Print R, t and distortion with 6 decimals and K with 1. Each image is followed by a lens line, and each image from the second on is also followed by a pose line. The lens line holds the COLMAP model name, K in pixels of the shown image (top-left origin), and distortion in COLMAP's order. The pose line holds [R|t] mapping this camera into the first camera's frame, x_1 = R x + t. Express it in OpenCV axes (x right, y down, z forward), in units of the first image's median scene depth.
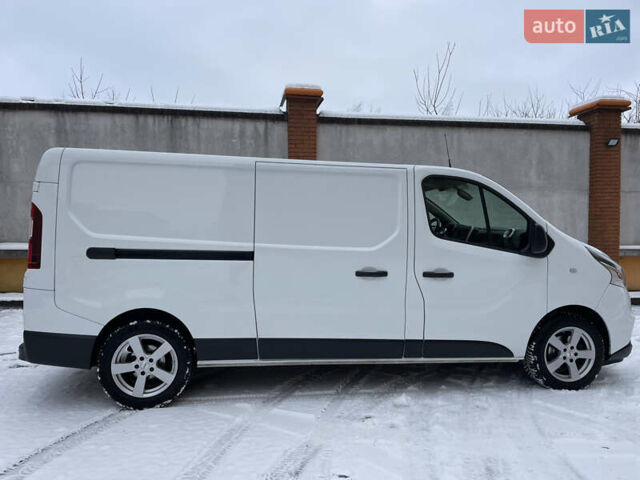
lens RADIAL K [[488.5, 0, 323.4], [0, 488.5, 226.8], [0, 0, 1]] dist [0.067557, -0.092159]
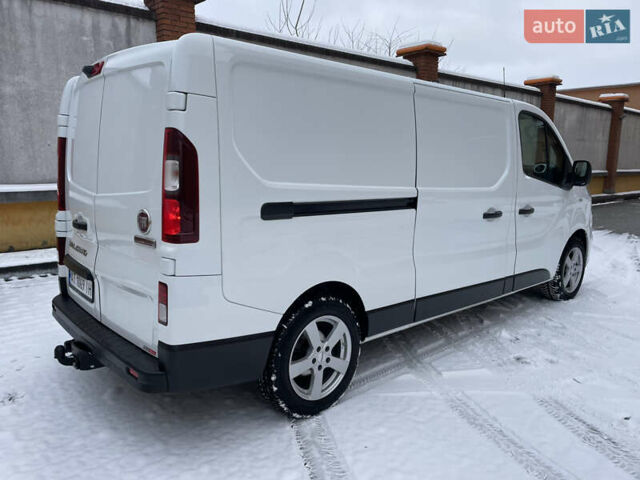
lens RADIAL K [[488.5, 0, 323.4], [0, 488.5, 226.8], [0, 0, 1]] dist [0.067557, -0.092159]
pose [[0.838097, -0.075331, 0.540295, -0.737605], [-0.004790, 0.989365, 0.145374, -0.020202], [-0.545500, -0.124425, 0.828823, 0.407738]]
